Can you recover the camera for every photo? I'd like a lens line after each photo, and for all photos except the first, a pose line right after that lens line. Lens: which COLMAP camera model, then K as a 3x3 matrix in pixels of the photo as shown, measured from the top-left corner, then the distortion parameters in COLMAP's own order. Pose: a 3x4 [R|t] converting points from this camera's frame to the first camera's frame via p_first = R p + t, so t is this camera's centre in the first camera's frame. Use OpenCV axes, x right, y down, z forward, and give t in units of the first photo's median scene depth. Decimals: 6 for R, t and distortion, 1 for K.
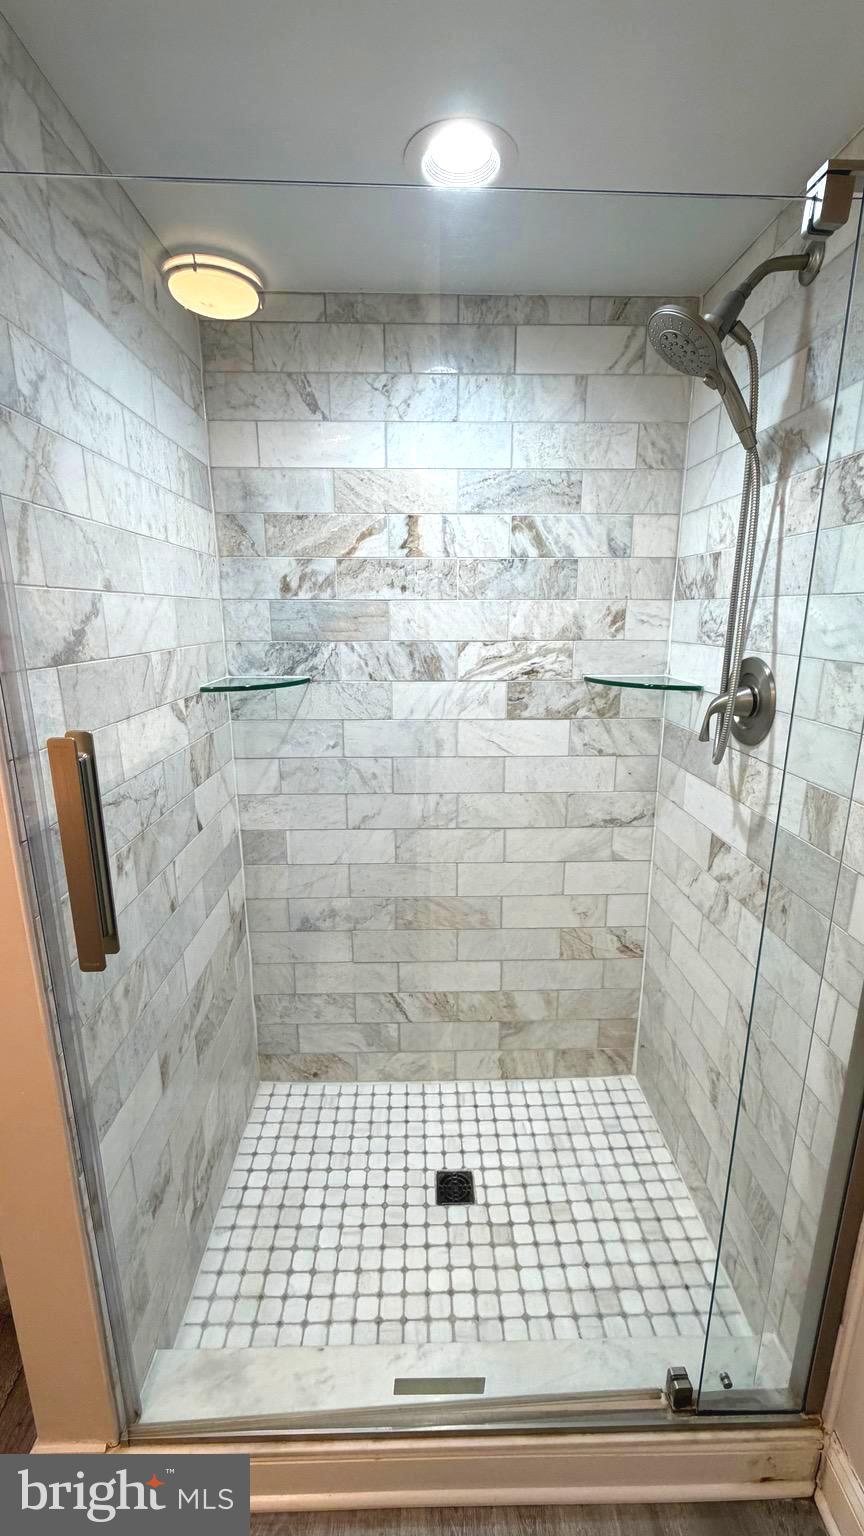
lens RADIAL K [[613.3, 0, 430.8], [0, 613.3, 764.2], [0, 0, 1]] dist [-0.000540, 0.000573]
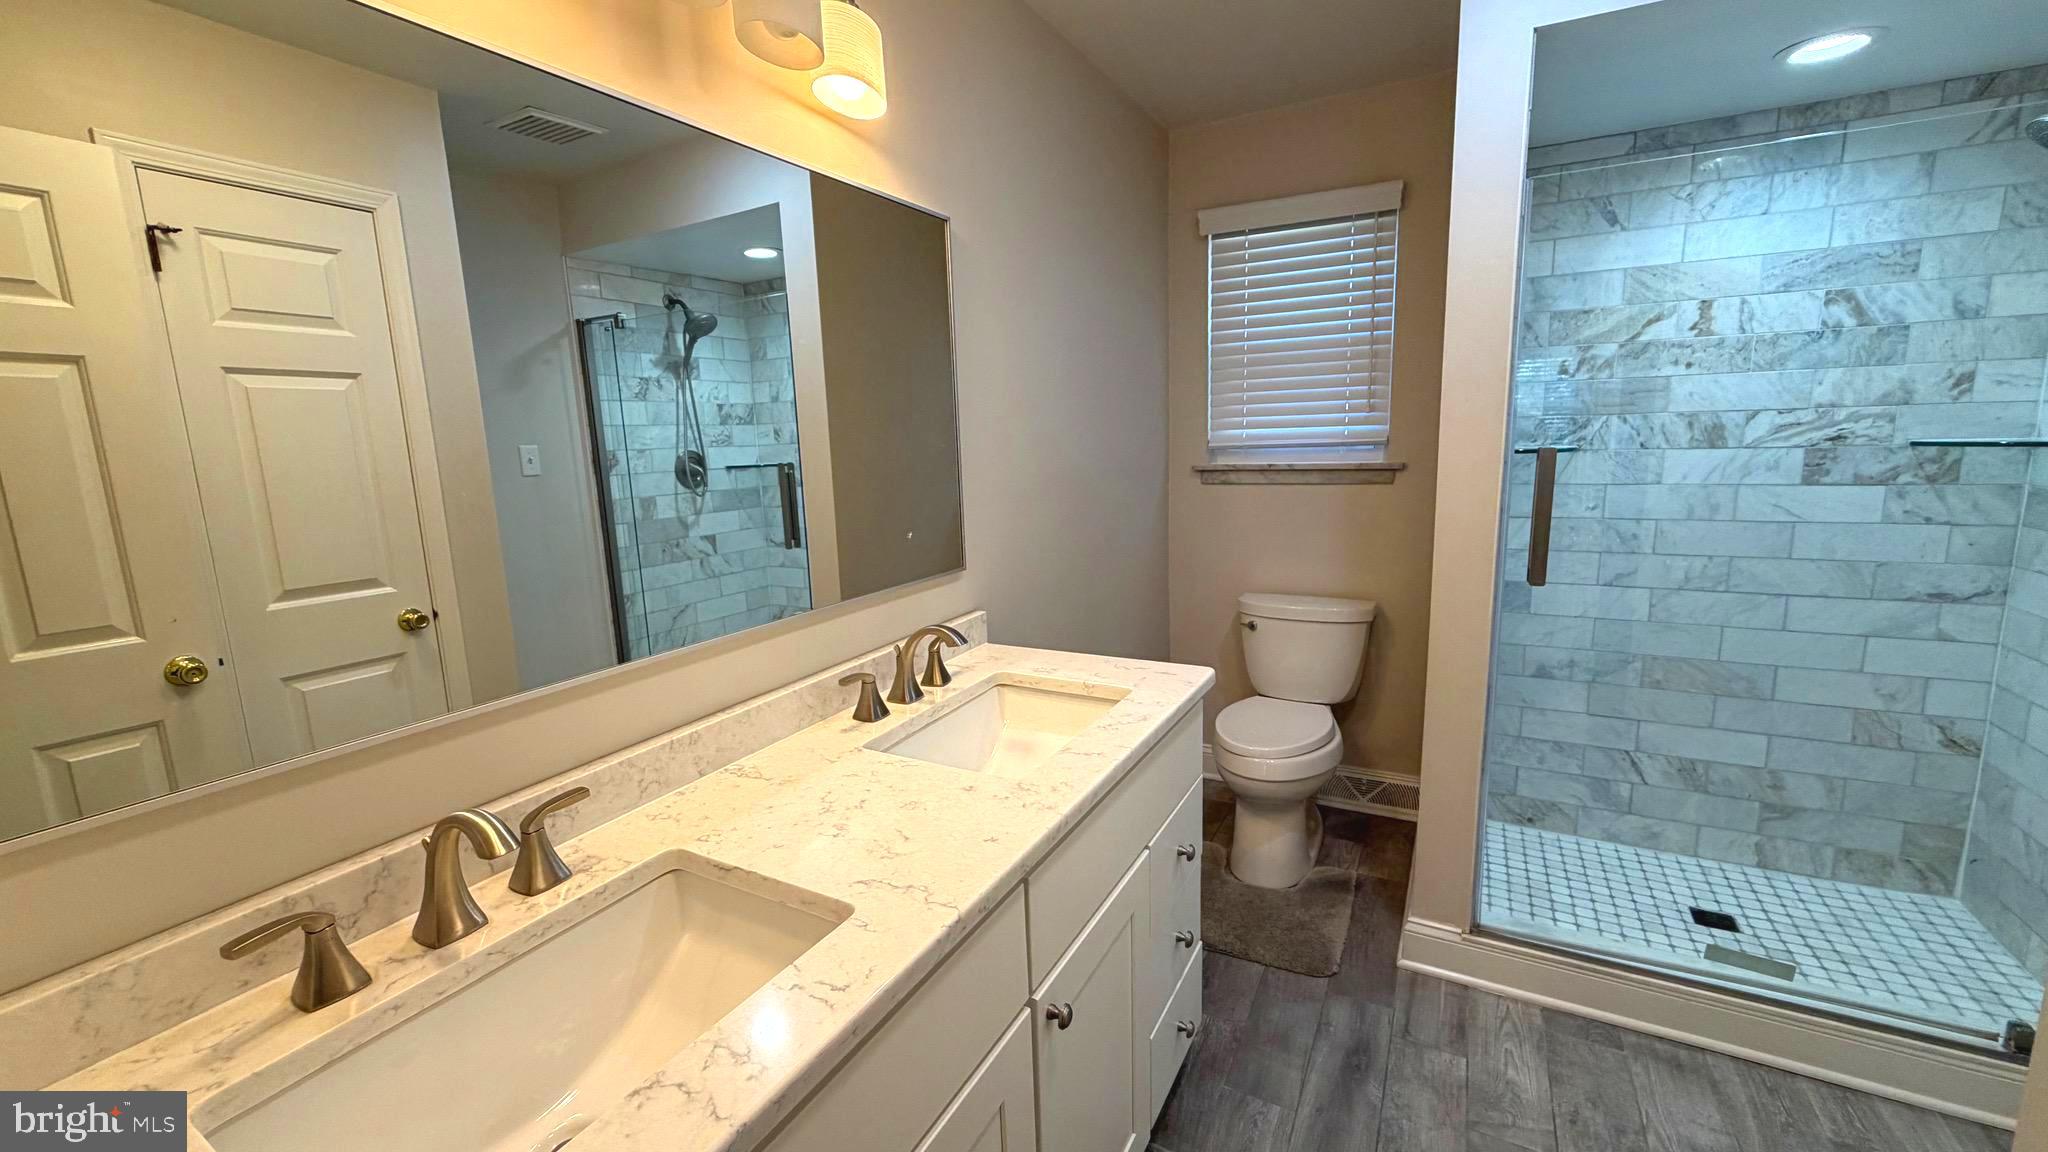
lens RADIAL K [[817.7, 0, 1020.6], [0, 817.7, 580.0], [0, 0, 1]] dist [-0.000540, 0.000573]
pose [[0.864899, 0.062669, -0.498018, -0.316857], [-0.092696, 0.995052, -0.035770, 0.257487], [0.493312, 0.077102, 0.866428, -0.824200]]
